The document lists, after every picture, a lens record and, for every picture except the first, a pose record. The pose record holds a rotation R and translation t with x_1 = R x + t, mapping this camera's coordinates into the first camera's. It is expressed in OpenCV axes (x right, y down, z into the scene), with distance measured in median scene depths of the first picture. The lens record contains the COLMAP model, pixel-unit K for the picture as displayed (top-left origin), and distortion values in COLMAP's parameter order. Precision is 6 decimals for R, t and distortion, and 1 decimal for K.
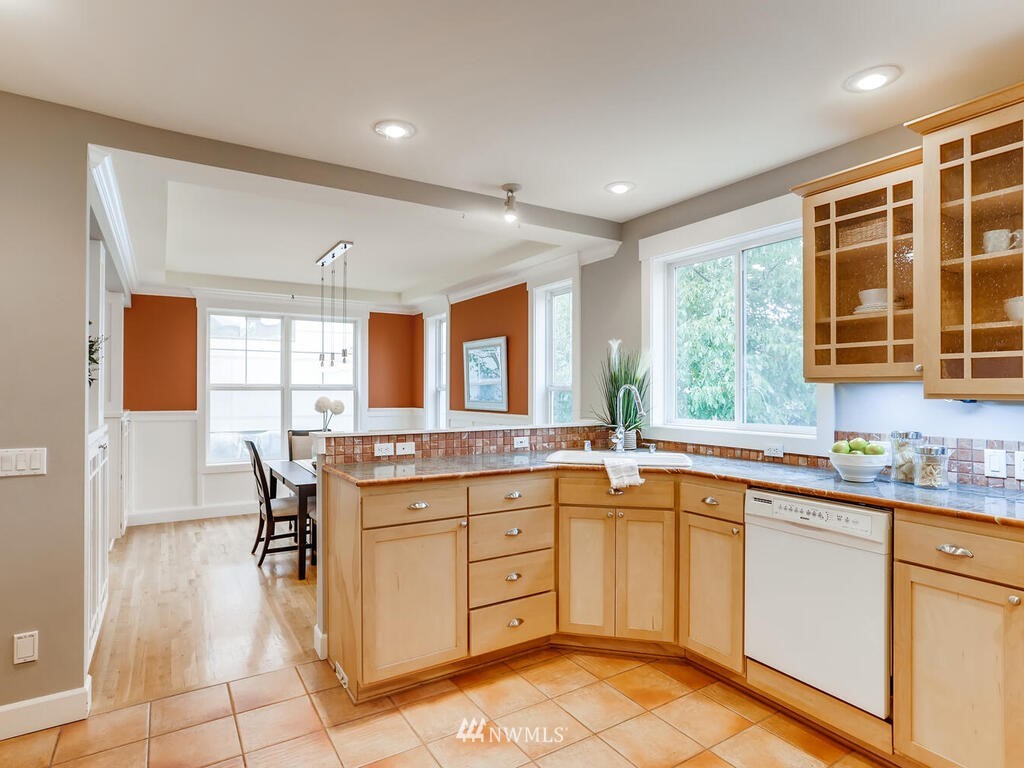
lens RADIAL K [[561.3, 0, 512.7], [0, 561.3, 388.7], [0, 0, 1]] dist [-0.034722, 0.022125]
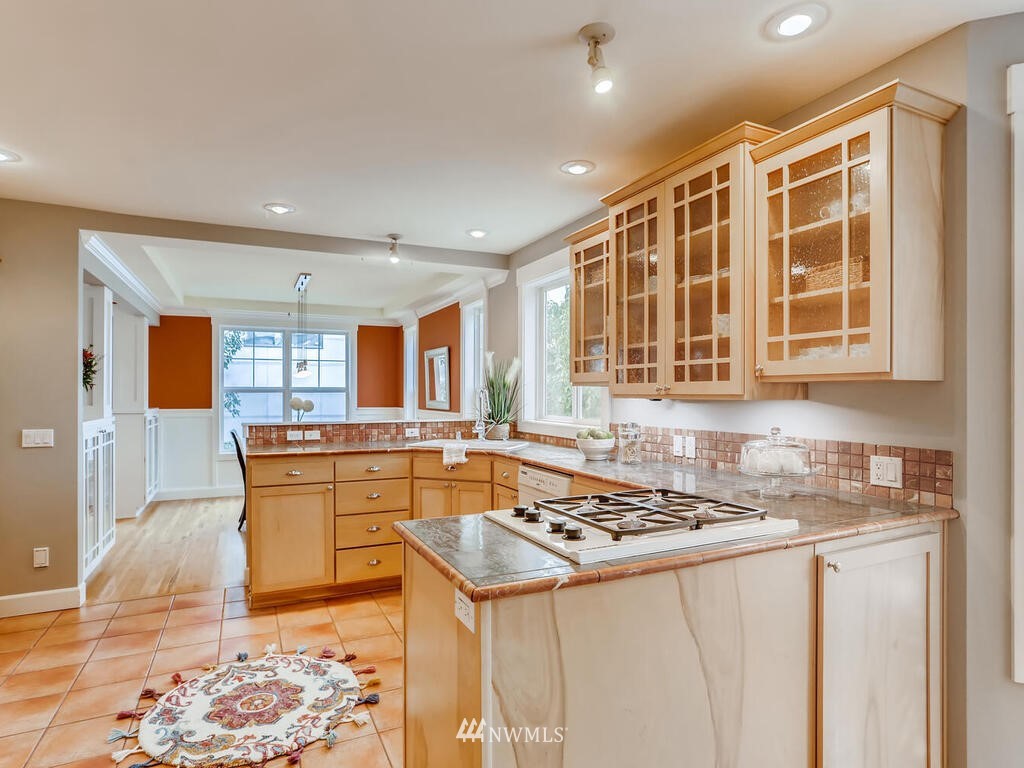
lens RADIAL K [[565.9, 0, 511.8], [0, 565.9, 392.3], [0, 0, 1]] dist [-0.037012, 0.025170]
pose [[0.993249, -0.000231, -0.116004, 0.420257], [0.000498, 0.999997, 0.002279, 0.000652], [0.116003, -0.002321, 0.993246, -0.273829]]
